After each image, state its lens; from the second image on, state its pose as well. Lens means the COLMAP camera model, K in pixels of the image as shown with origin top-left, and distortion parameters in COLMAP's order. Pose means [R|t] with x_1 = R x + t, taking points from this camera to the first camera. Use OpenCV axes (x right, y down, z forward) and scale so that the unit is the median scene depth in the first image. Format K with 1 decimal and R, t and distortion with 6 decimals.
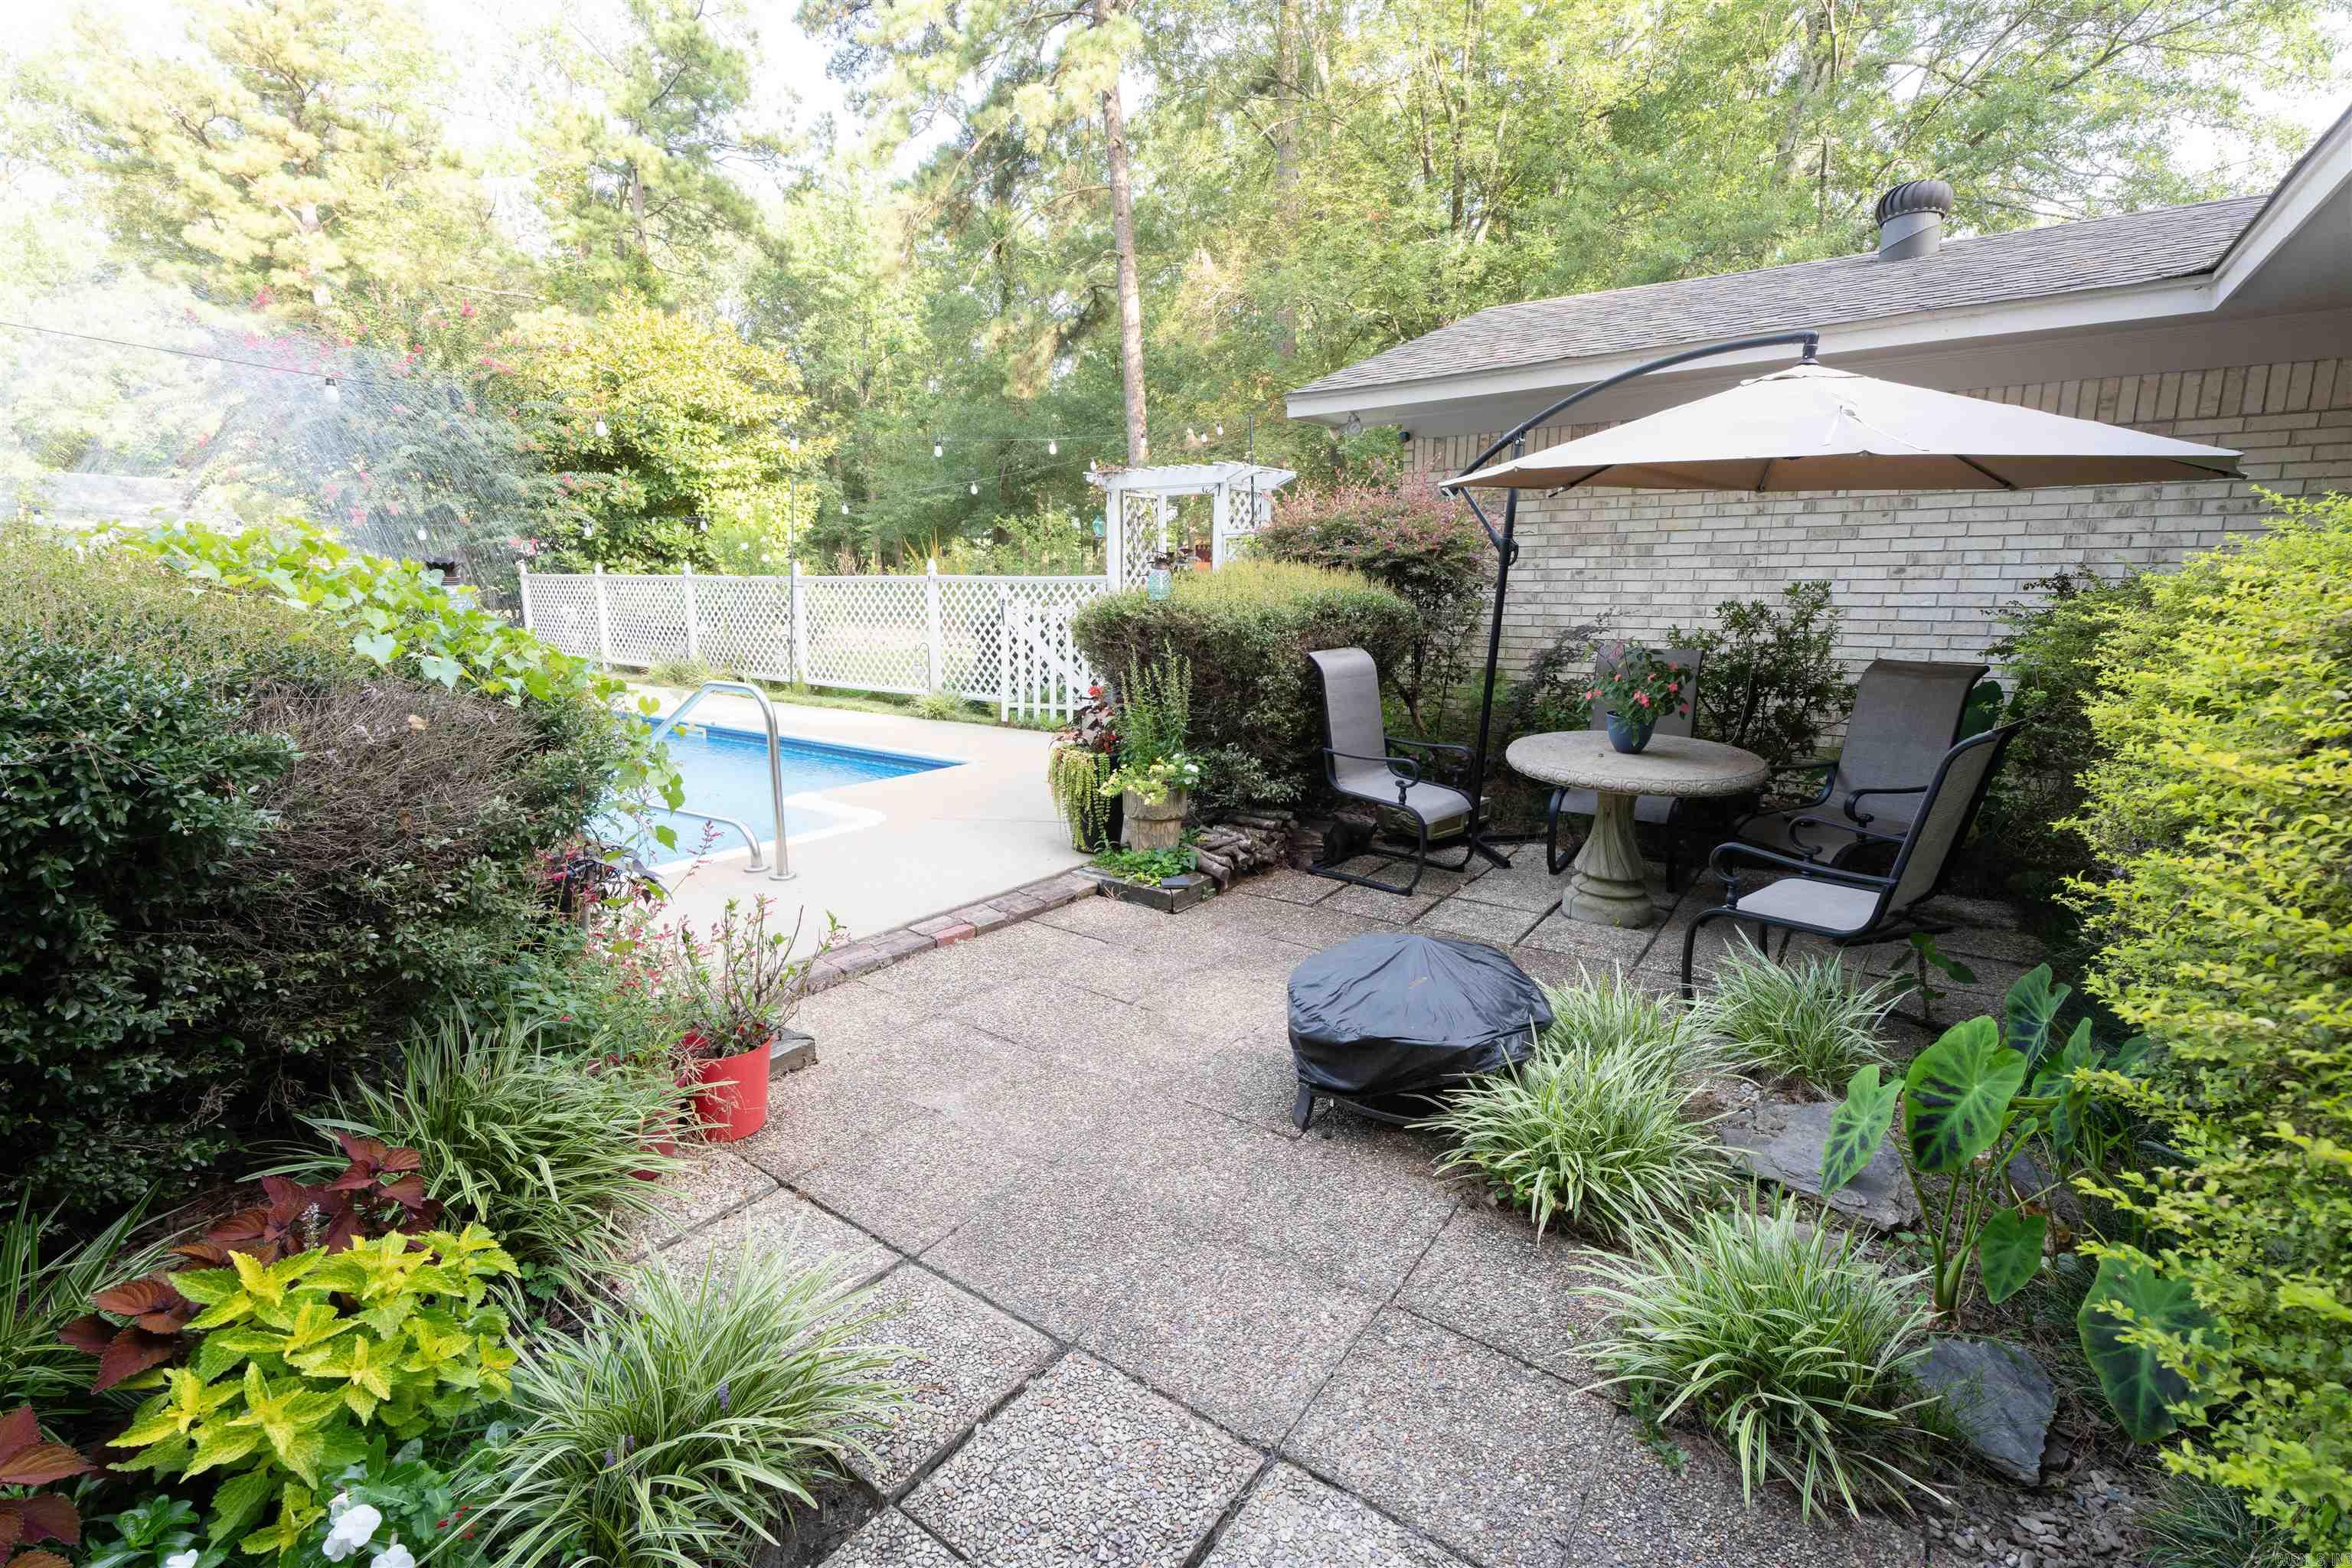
lens RADIAL K [[1028.4, 0, 1176.0], [0, 1028.4, 784.0], [0, 0, 1]] dist [0.002591, 0.000276]
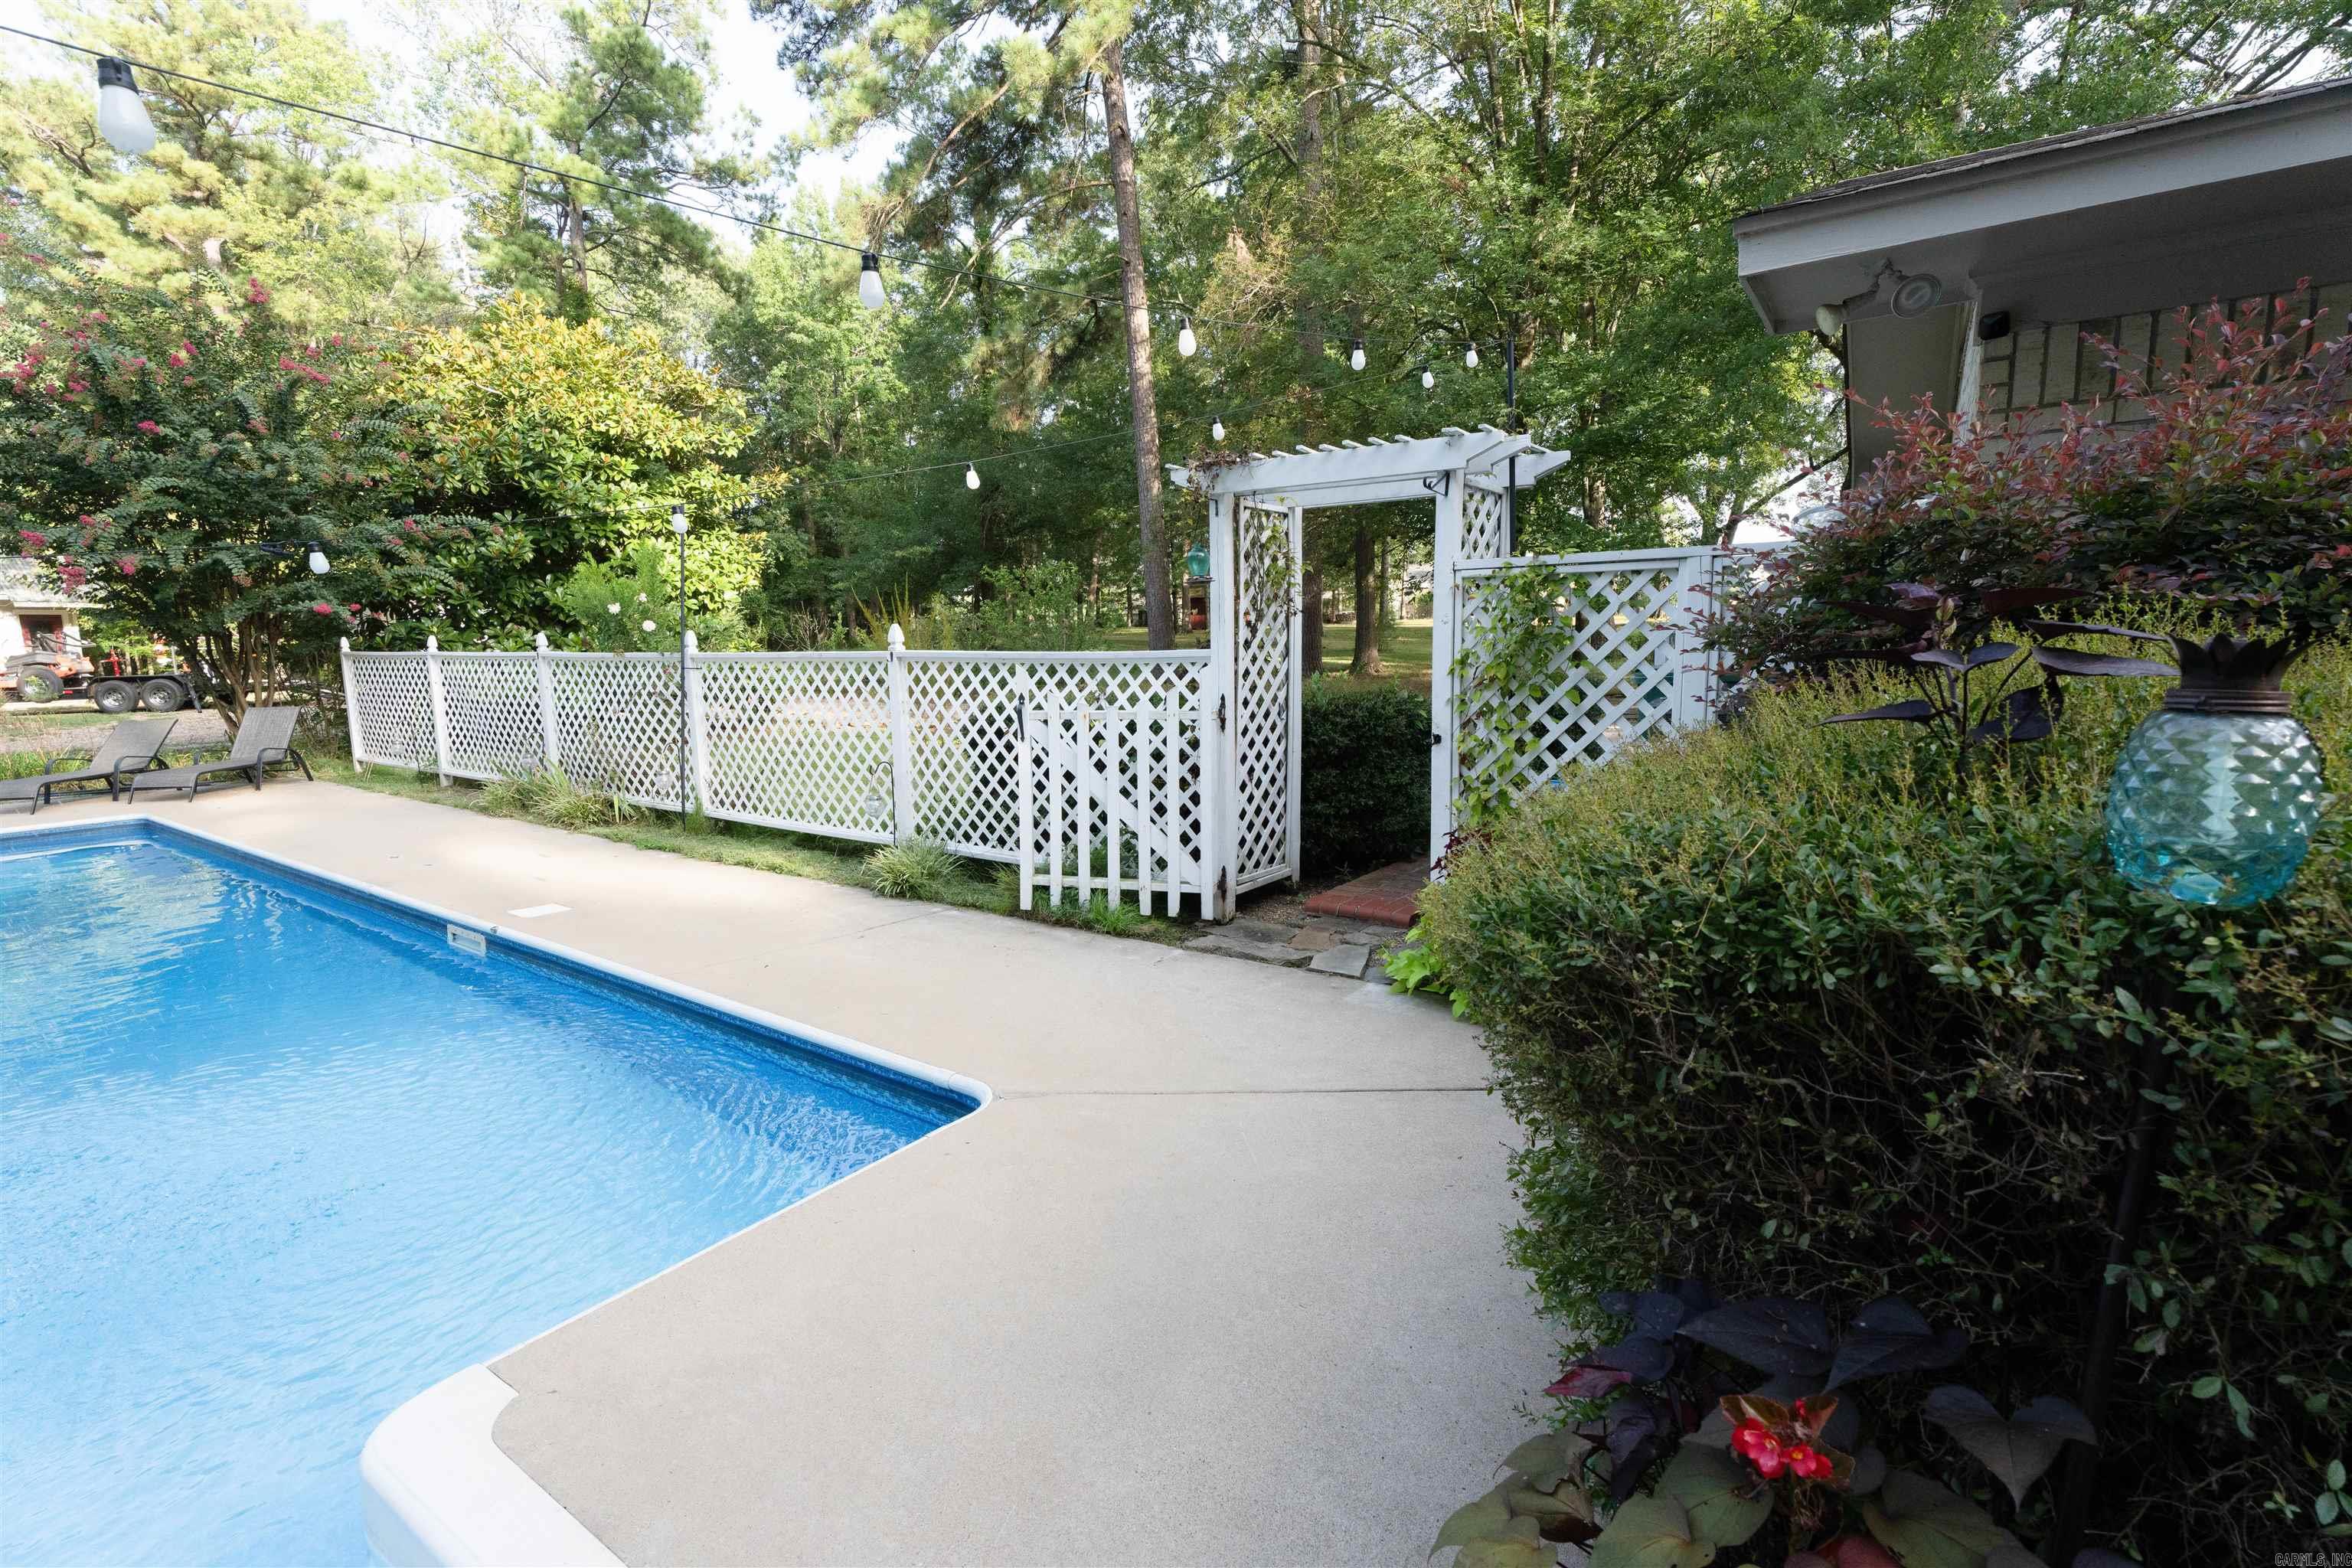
lens RADIAL K [[1028.4, 0, 1176.0], [0, 1028.4, 784.0], [0, 0, 1]] dist [0.002591, 0.000276]
pose [[0.999616, -0.022018, 0.016844, -0.032808], [0.022824, 0.998525, -0.049255, -0.035345], [-0.015734, 0.049620, 0.998644, 0.153872]]
